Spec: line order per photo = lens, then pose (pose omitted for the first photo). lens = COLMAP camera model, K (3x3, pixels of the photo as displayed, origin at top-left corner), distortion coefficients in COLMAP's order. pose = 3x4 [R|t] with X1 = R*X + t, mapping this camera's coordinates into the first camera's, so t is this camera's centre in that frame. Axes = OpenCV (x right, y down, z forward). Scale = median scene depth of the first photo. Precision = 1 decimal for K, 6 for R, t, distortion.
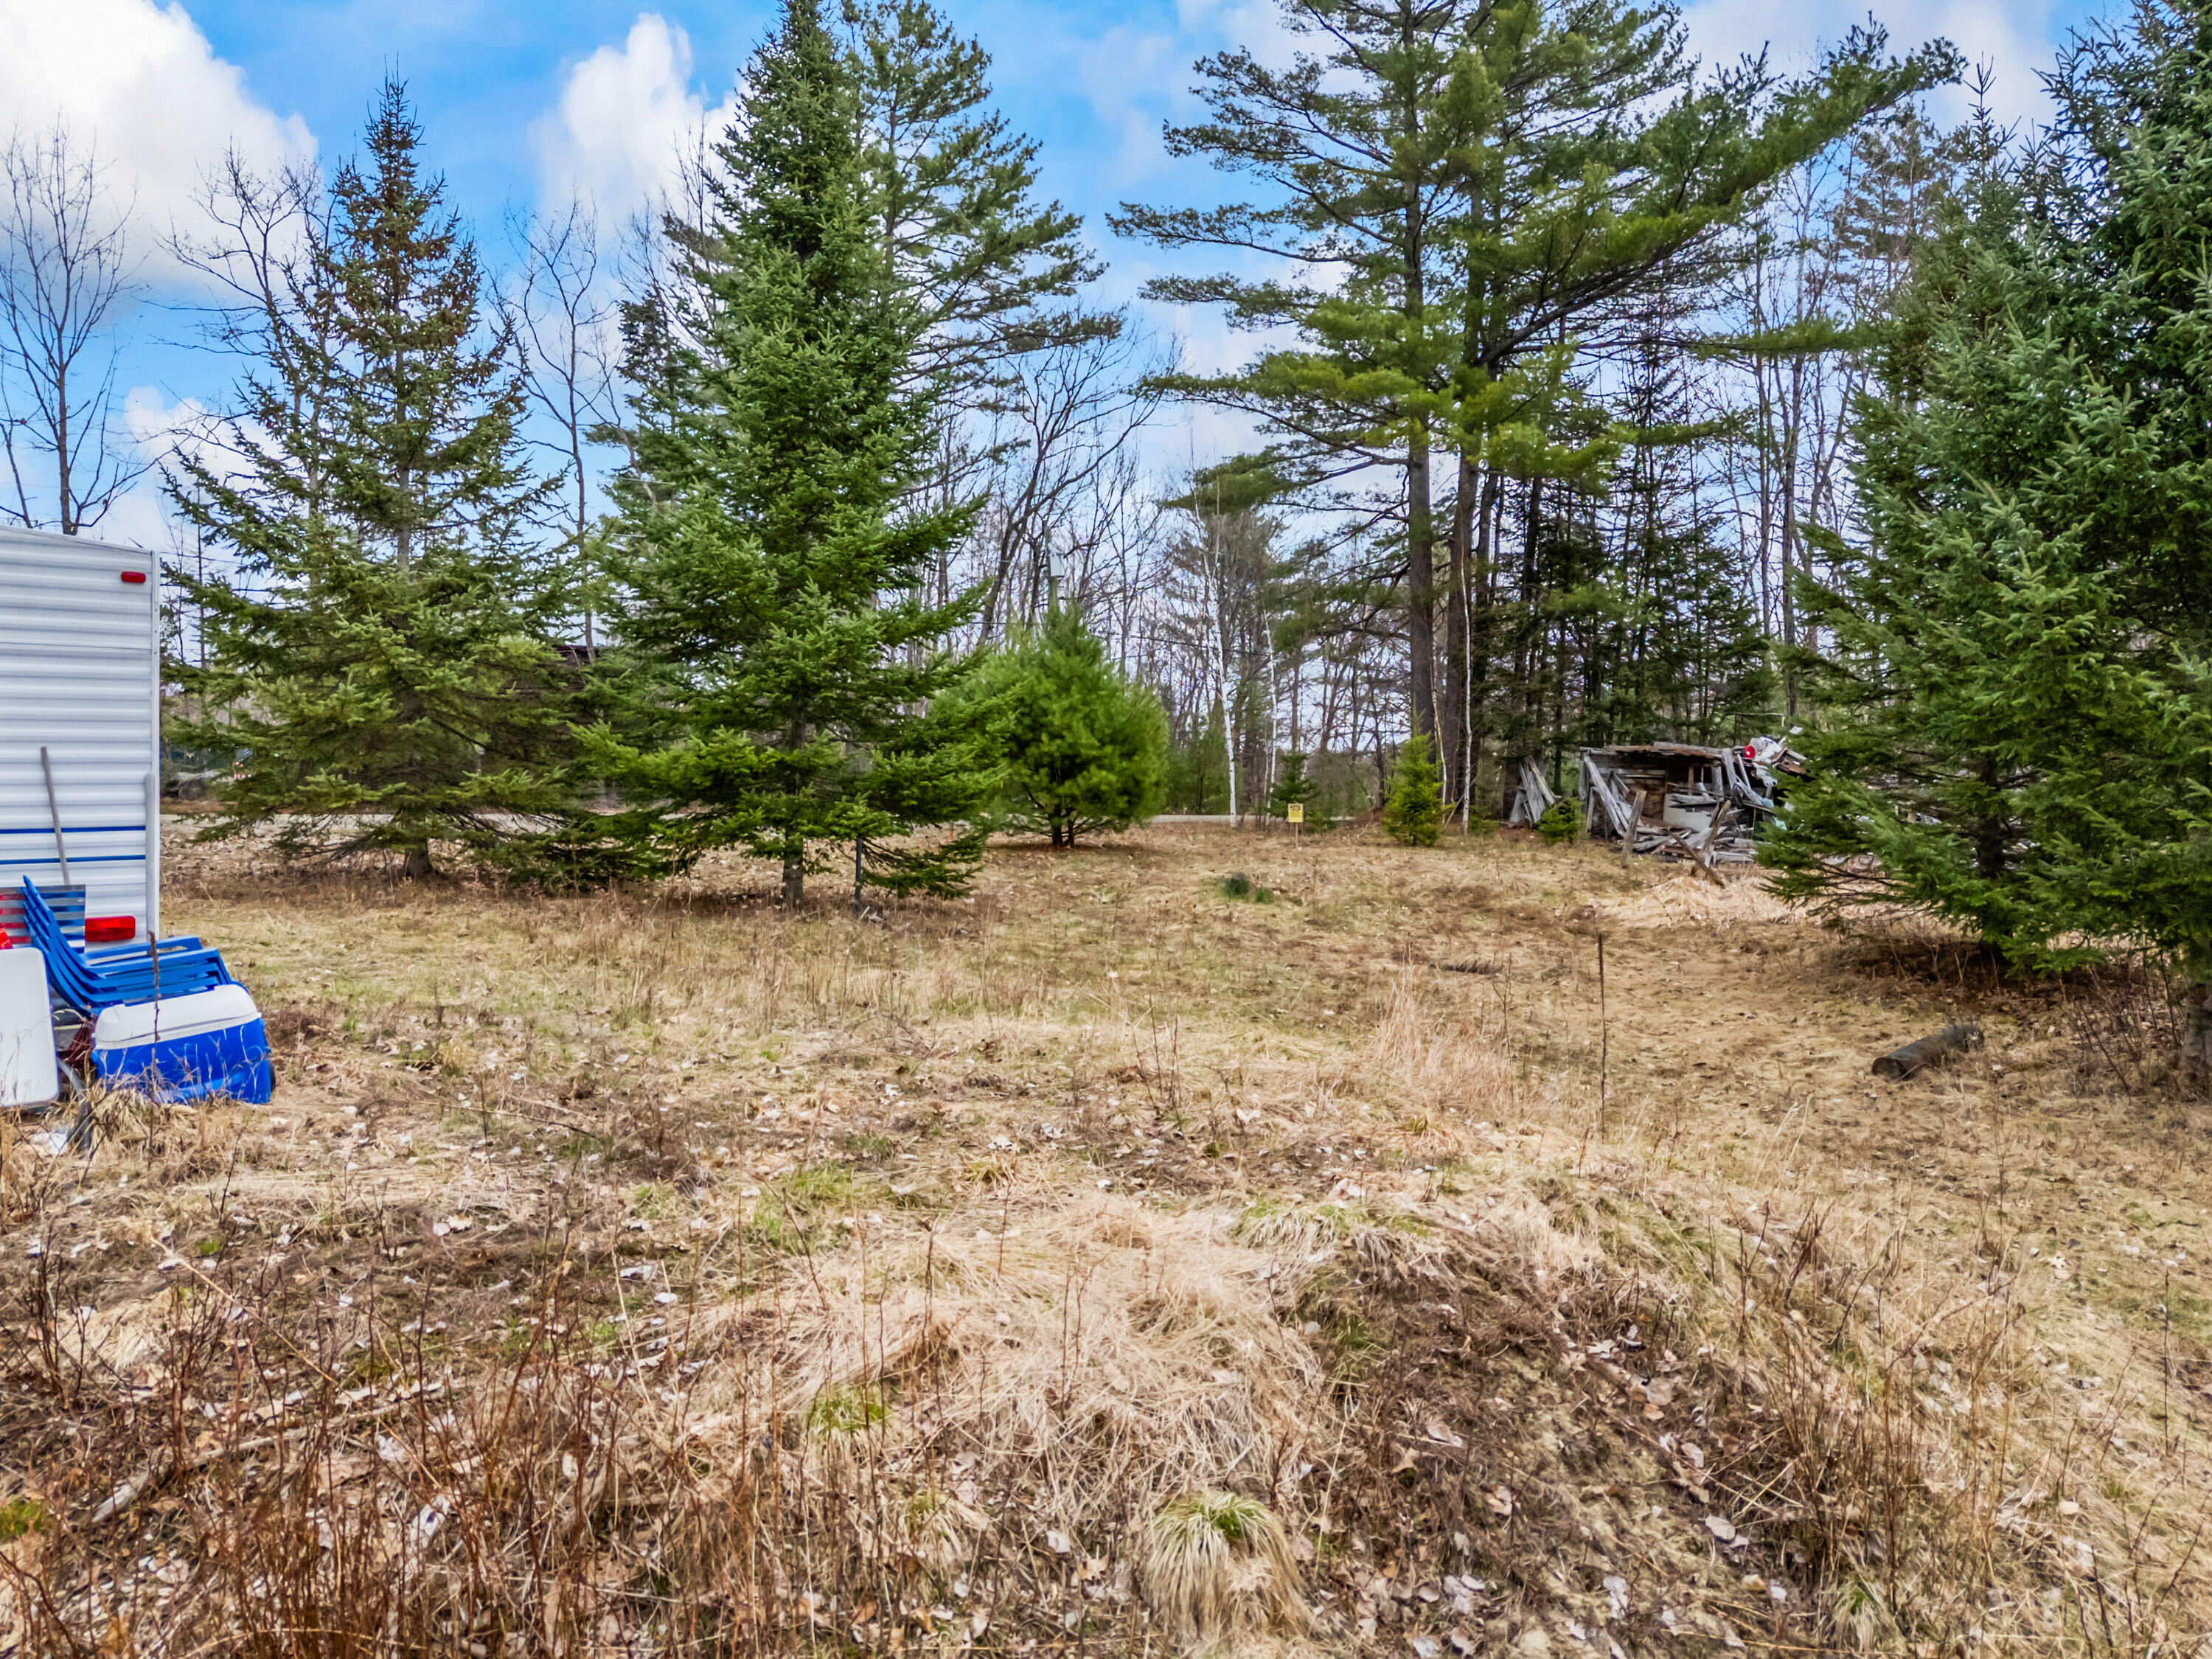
lens RADIAL K [[1548.0, 0, 1108.0], [0, 1548.0, 739.6], [0, 0, 1]] dist [0.051007, -0.000517]
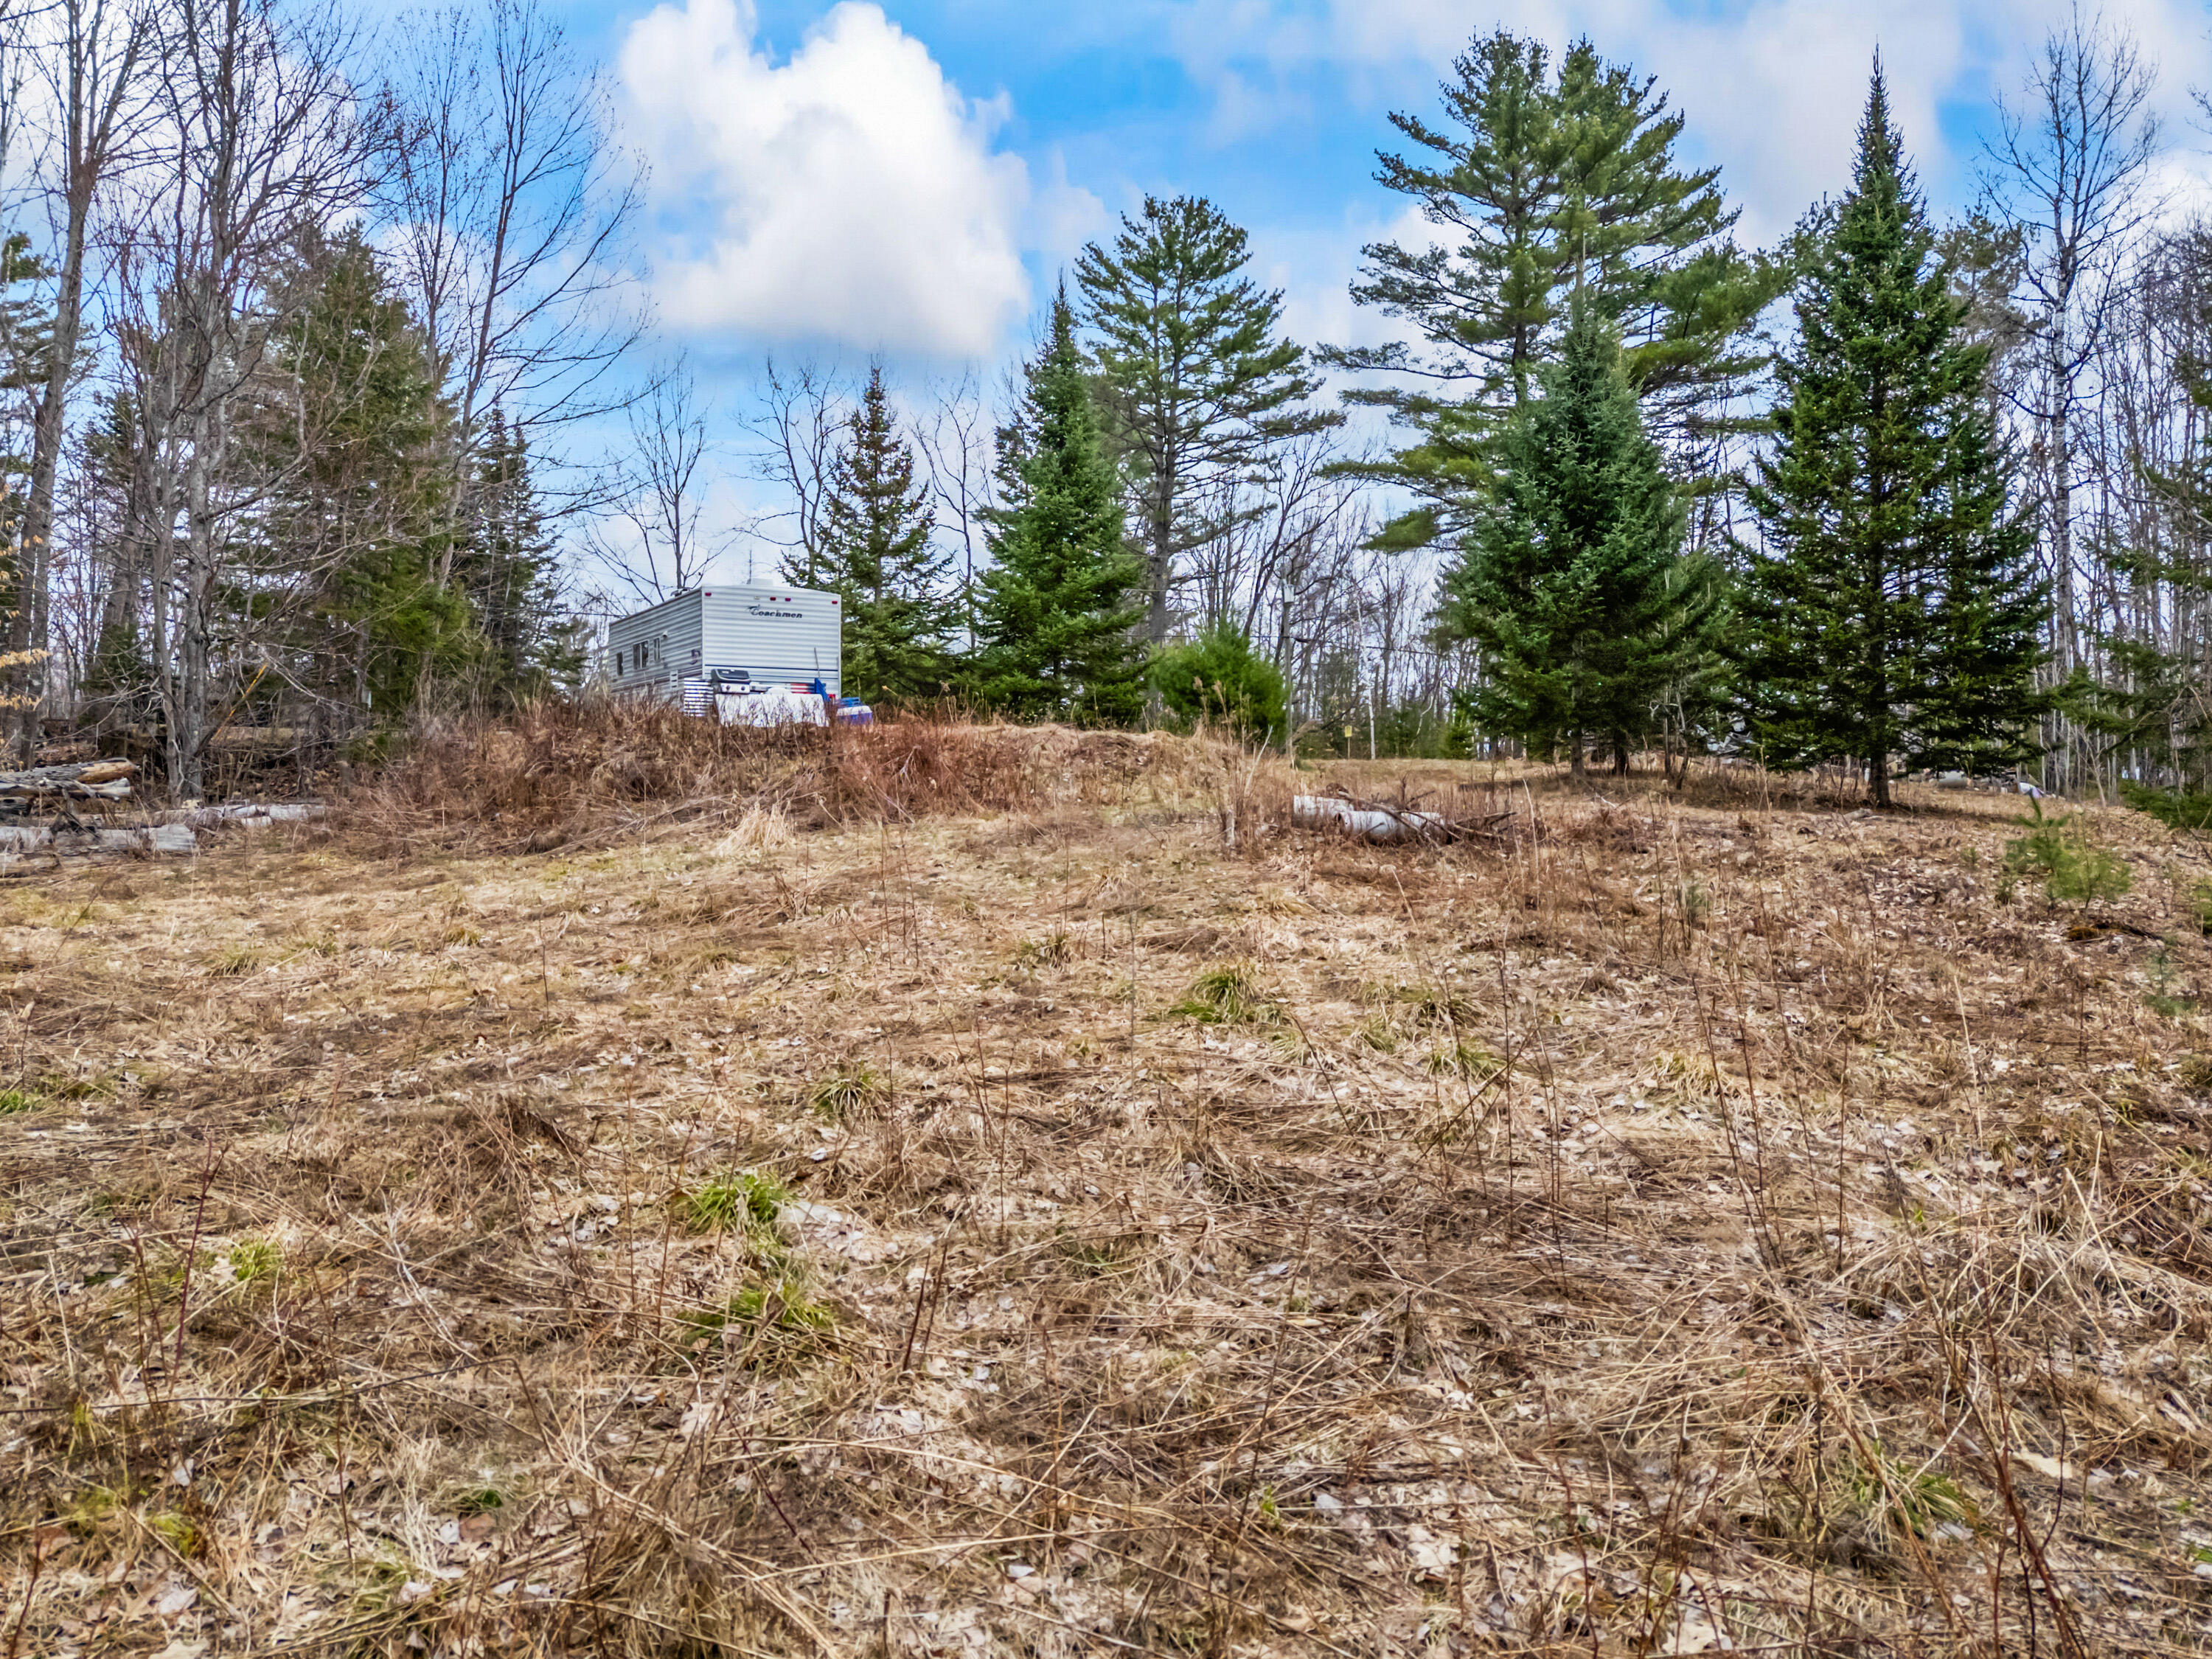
lens RADIAL K [[1657.6, 0, 1113.8], [0, 1657.6, 822.7], [0, 0, 1]] dist [0.069566, -0.056071]
pose [[0.968457, 0.006389, -0.249097, 0.218468], [-0.001392, 0.999794, 0.020232, 0.072744], [0.249175, -0.019247, 0.968267, -0.577991]]
